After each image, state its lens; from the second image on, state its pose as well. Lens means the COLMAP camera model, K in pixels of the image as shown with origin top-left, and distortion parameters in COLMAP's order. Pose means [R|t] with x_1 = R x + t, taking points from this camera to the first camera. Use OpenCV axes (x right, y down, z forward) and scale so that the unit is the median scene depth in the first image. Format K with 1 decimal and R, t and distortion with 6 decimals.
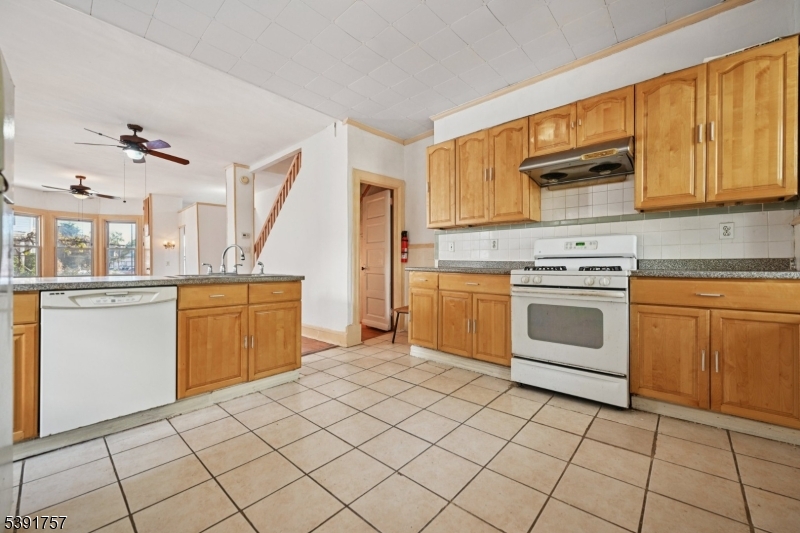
lens RADIAL K [[319.0, 0, 399.0], [0, 319.0, 269.2], [0, 0, 1]] dist [0.000392, 0.000107]
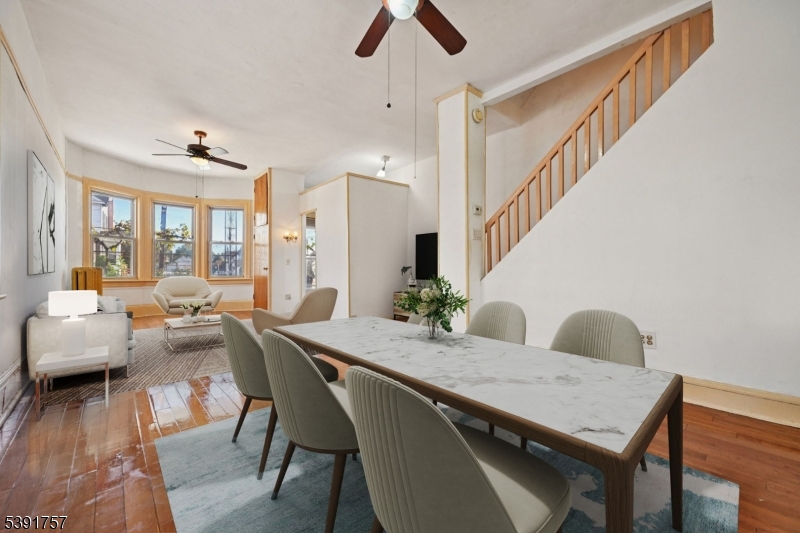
lens RADIAL K [[309.6, 0, 402.5], [0, 309.6, 261.6], [0, 0, 1]] dist [0.000782, 0.000134]
pose [[0.996096, 0.003367, -0.088215, -1.159331], [-0.006508, 0.999354, -0.035335, 0.014821], [0.088039, 0.035771, 0.995475, 0.887579]]
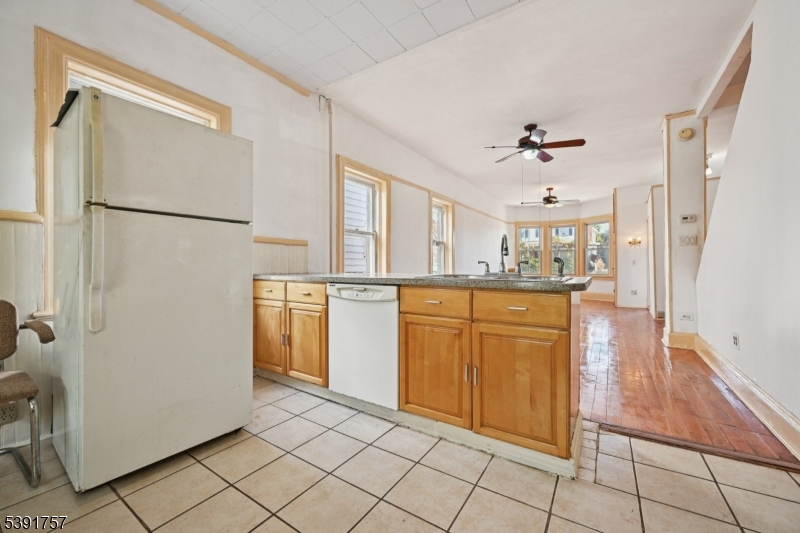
lens RADIAL K [[319.0, 0, 399.6], [0, 319.0, 270.0], [0, 0, 1]] dist [0.000392, 0.000107]
pose [[0.152018, 0.013427, -0.988286, 0.160623], [-0.011324, 0.999866, 0.011843, -0.002794], [0.988313, 0.009391, 0.152150, 0.654978]]
